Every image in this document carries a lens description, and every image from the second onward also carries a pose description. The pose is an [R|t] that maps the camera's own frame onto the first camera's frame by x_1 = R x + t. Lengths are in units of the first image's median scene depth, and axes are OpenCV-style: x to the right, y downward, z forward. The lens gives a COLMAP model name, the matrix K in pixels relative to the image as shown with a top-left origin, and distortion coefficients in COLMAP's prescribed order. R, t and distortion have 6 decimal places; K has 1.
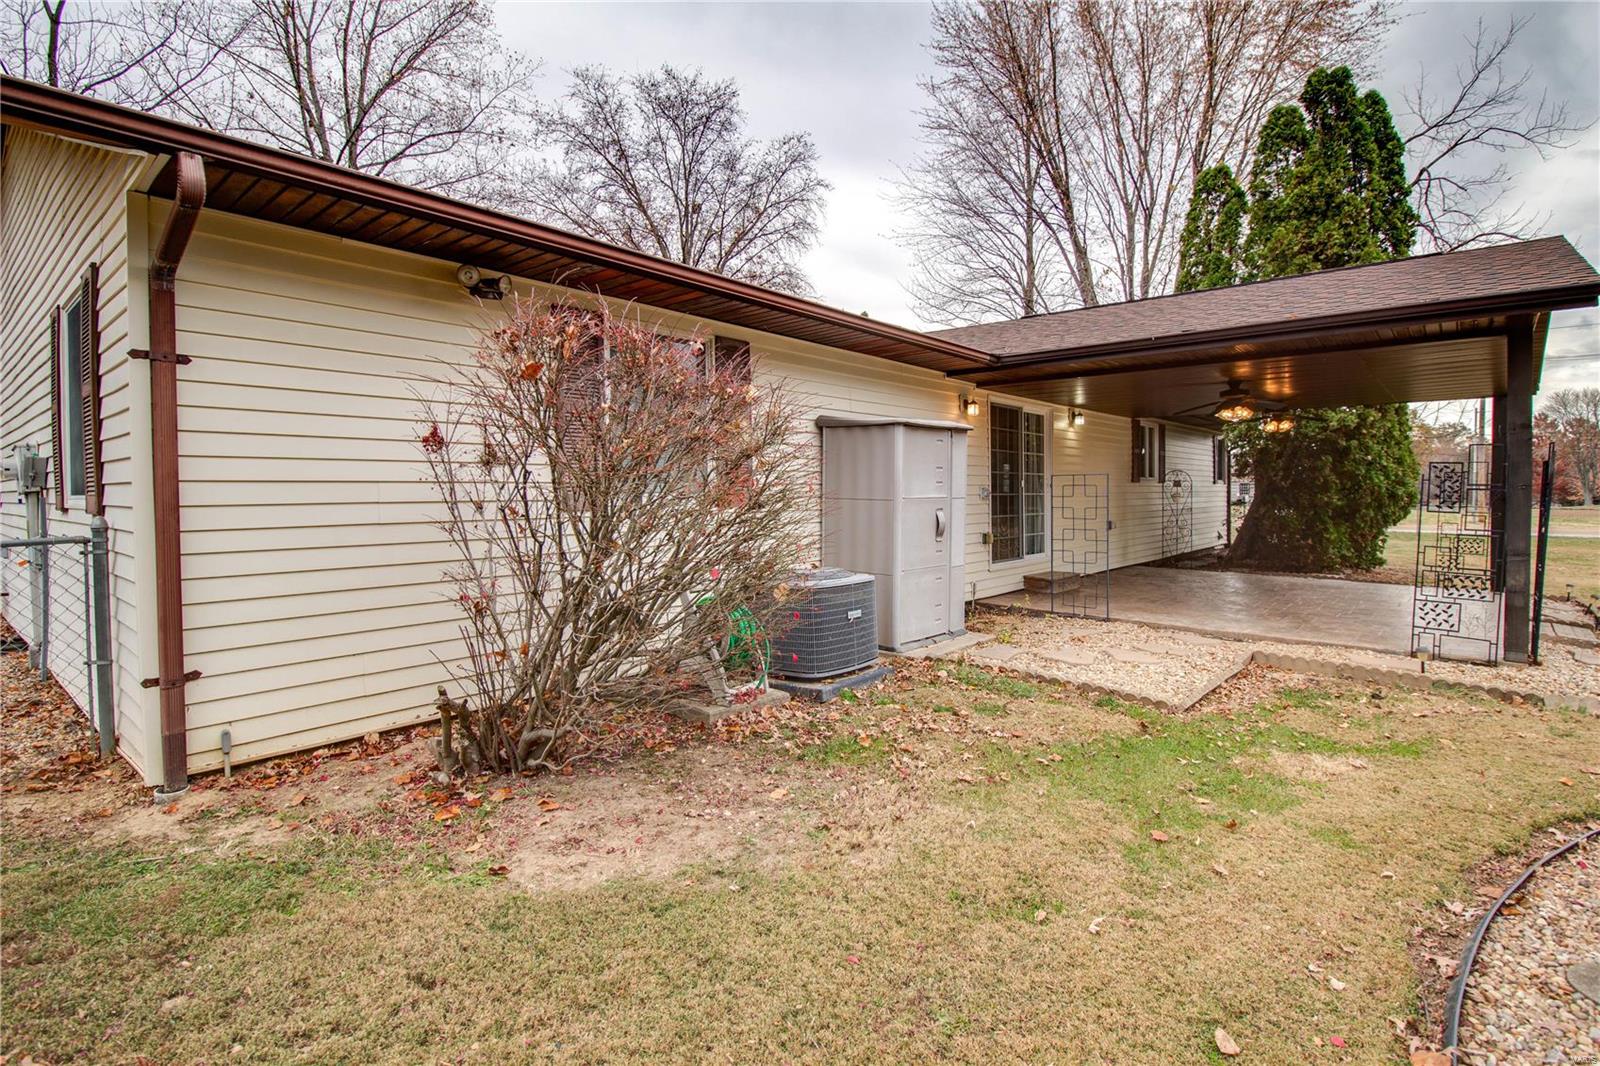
lens RADIAL K [[832.8, 0, 800.0], [0, 832.8, 533.0], [0, 0, 1]] dist [-0.000567, -0.000136]
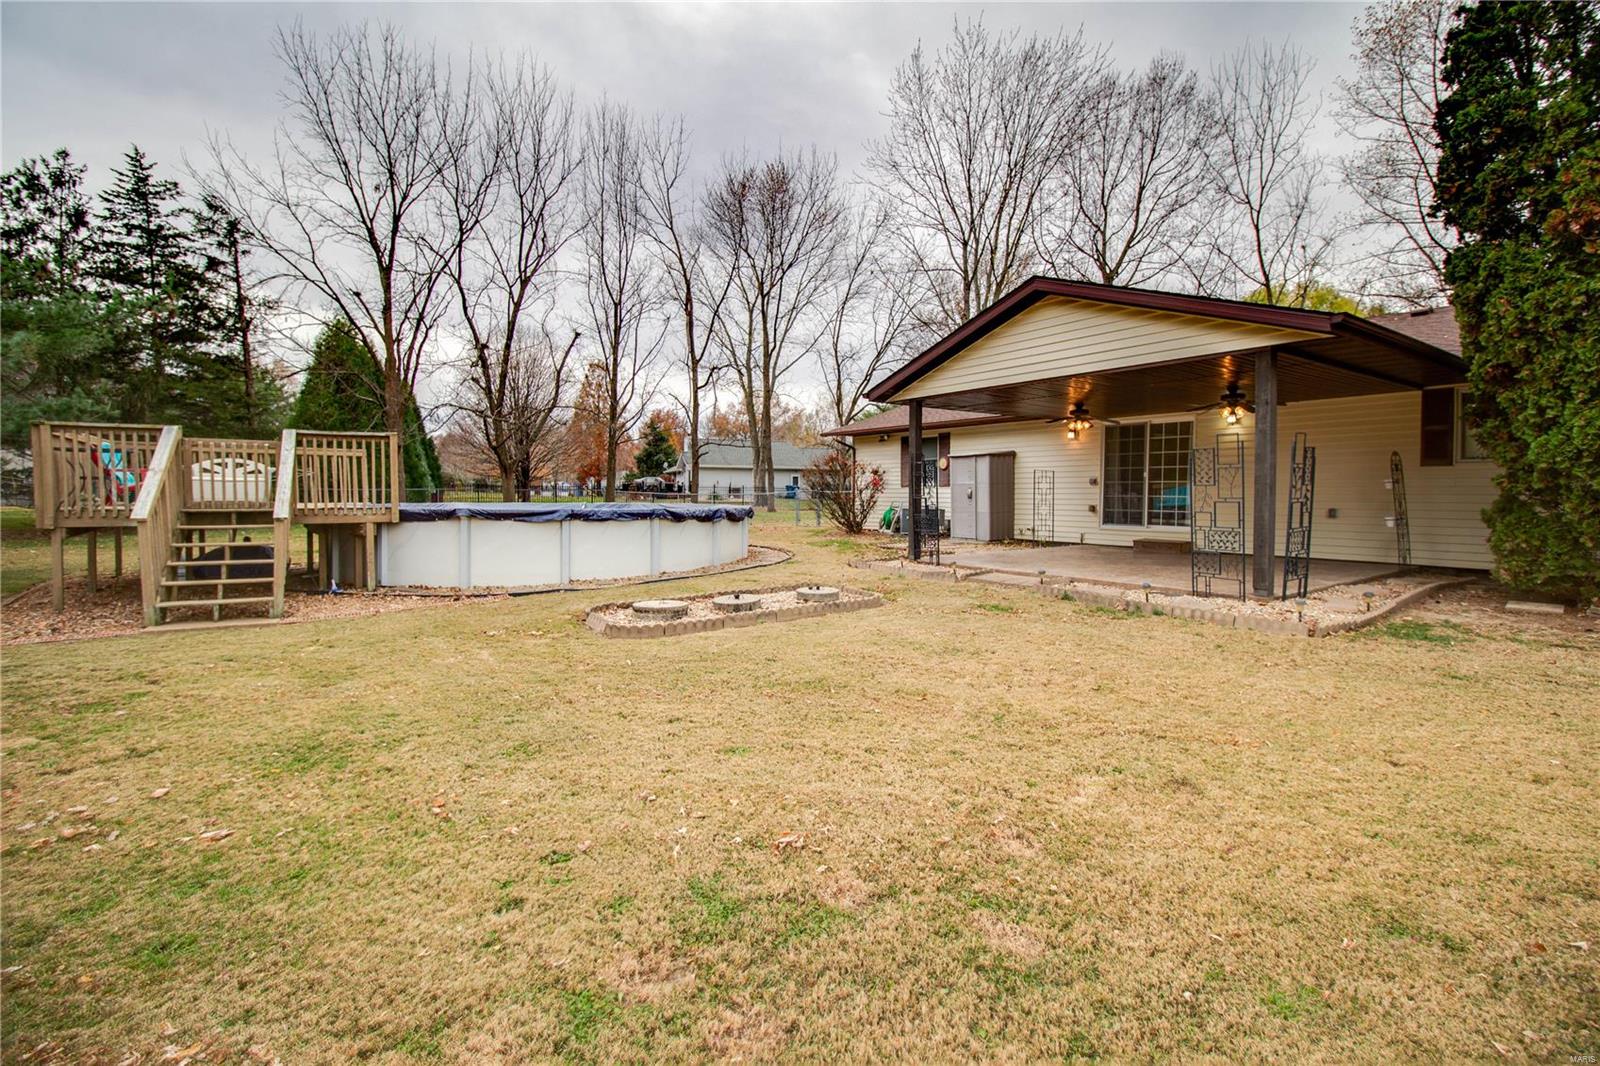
lens RADIAL K [[736.1, 0, 800.0], [0, 736.1, 533.0], [0, 0, 1]] dist [-0.030946, -0.000066]
pose [[-0.264933, 0.046350, -0.963152, 1.653773], [-0.051469, 0.996740, 0.062124, -0.005411], [0.962892, 0.066032, -0.261684, 0.761825]]
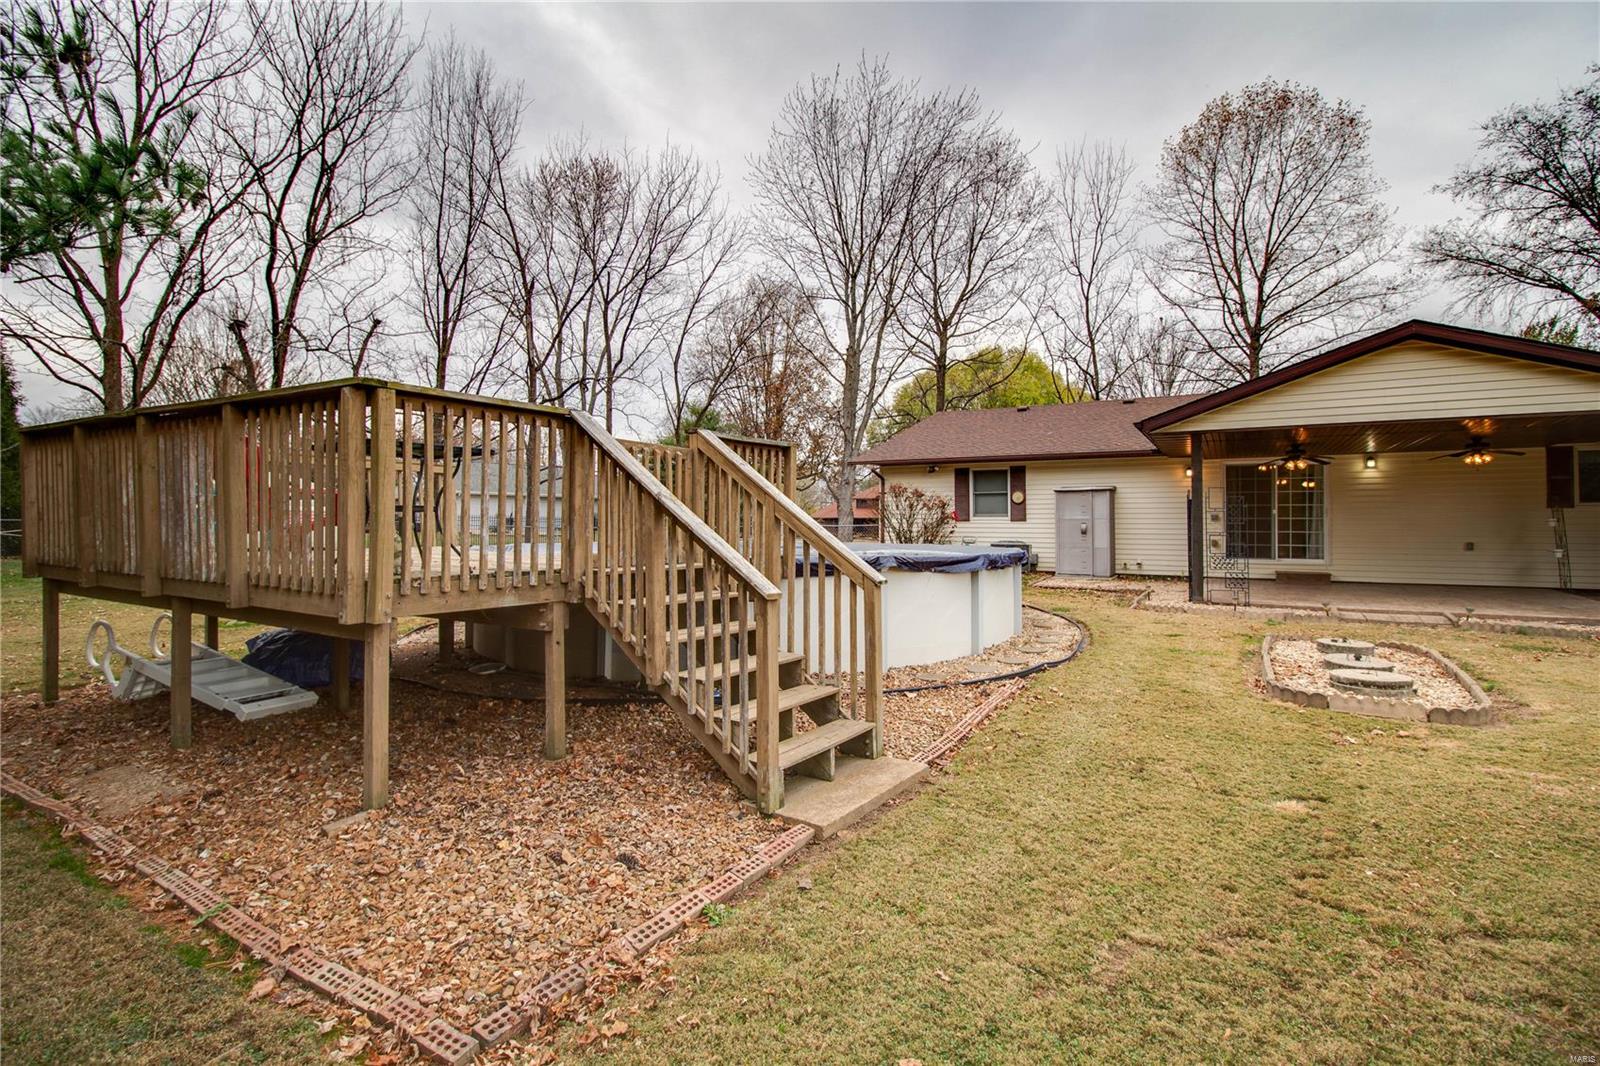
lens RADIAL K [[736.1, 0, 800.0], [0, 736.1, 533.0], [0, 0, 1]] dist [-0.030946, -0.000066]
pose [[0.164817, 0.006787, -0.986301, 1.469237], [-0.053203, 0.998582, -0.002019, 0.031792], [0.984888, 0.052807, 0.164945, -0.101996]]
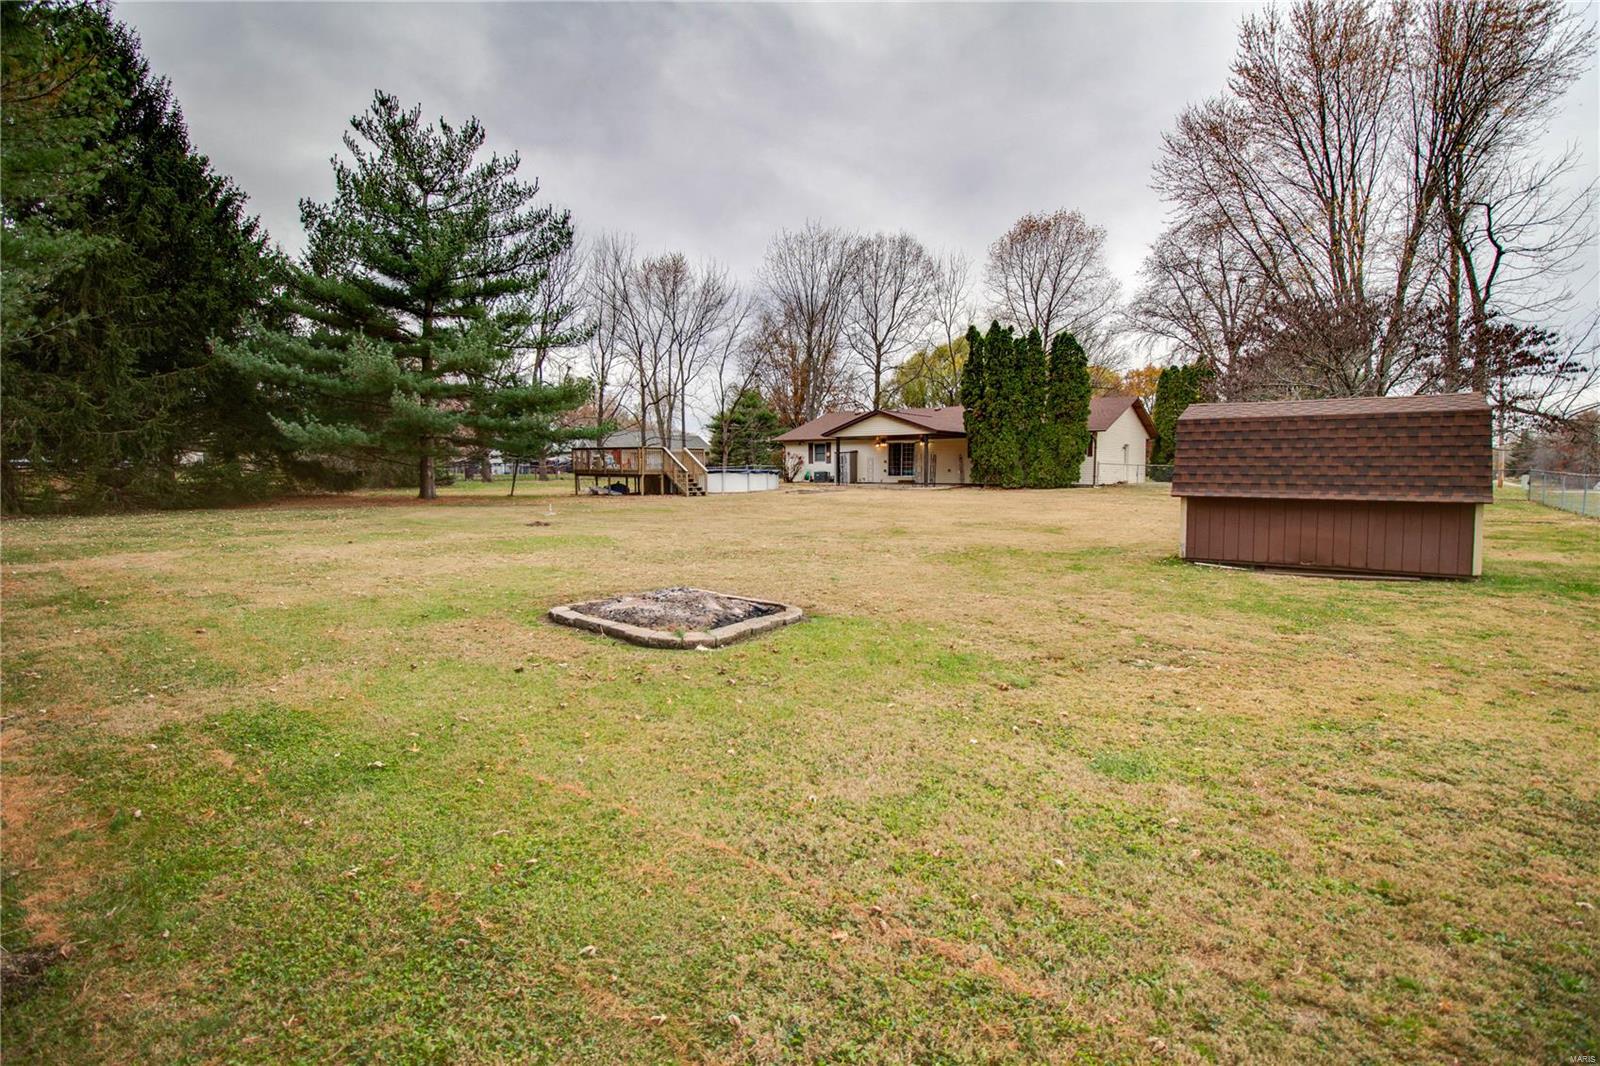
lens RADIAL K [[736.1, 0, 800.0], [0, 736.1, 533.0], [0, 0, 1]] dist [-0.030946, -0.000066]
pose [[0.046309, 0.082299, -0.995531, 4.225205], [-0.048832, 0.995595, 0.080033, 0.045250], [0.997733, 0.044908, 0.050124, 0.273535]]
